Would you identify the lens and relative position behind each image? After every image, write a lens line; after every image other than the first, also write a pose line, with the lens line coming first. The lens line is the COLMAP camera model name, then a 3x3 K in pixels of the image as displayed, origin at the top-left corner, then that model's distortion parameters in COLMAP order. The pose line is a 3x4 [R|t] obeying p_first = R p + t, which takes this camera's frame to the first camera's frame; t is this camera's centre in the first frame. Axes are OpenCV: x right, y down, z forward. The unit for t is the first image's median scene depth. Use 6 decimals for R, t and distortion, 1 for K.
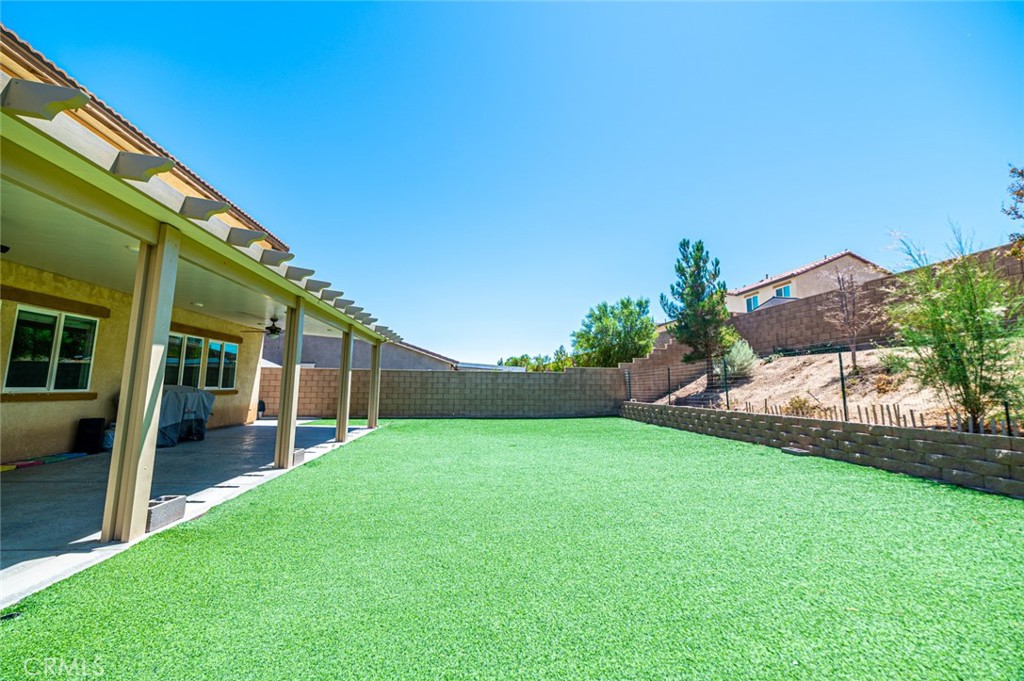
lens RADIAL K [[394.2, 0, 512.0], [0, 394.2, 340.5], [0, 0, 1]] dist [0.000264, 0.000009]
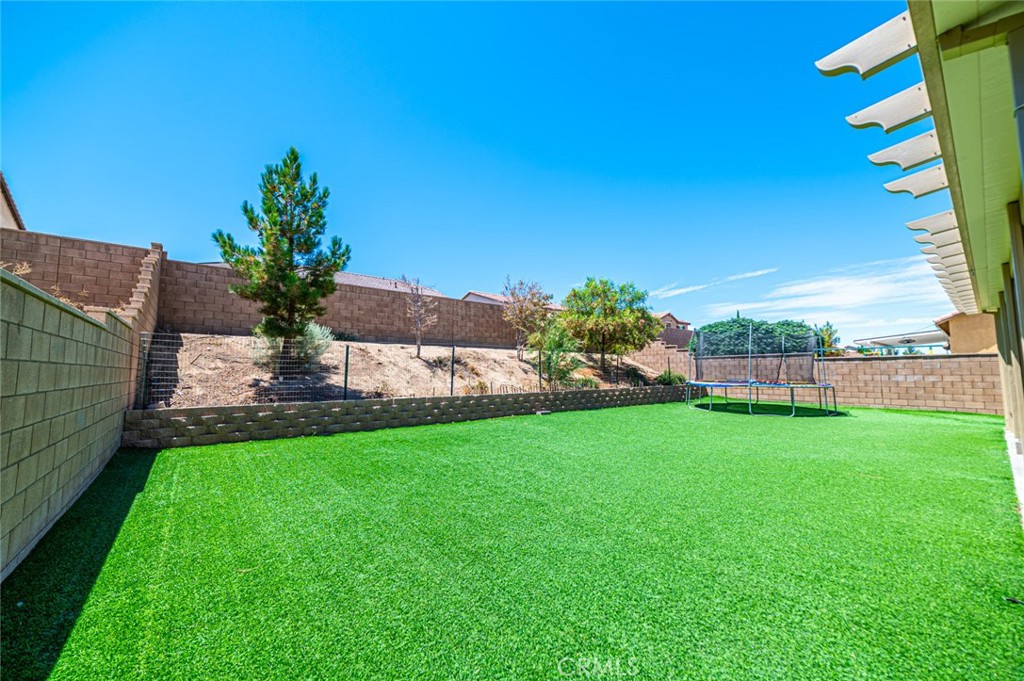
lens RADIAL K [[394.2, 0, 512.0], [0, 394.2, 340.5], [0, 0, 1]] dist [0.000264, 0.000009]
pose [[-0.548666, 0.036993, 0.835223, -0.452735], [-0.113194, 0.986535, -0.118053, 0.135943], [-0.828344, -0.159314, -0.537090, 1.468371]]
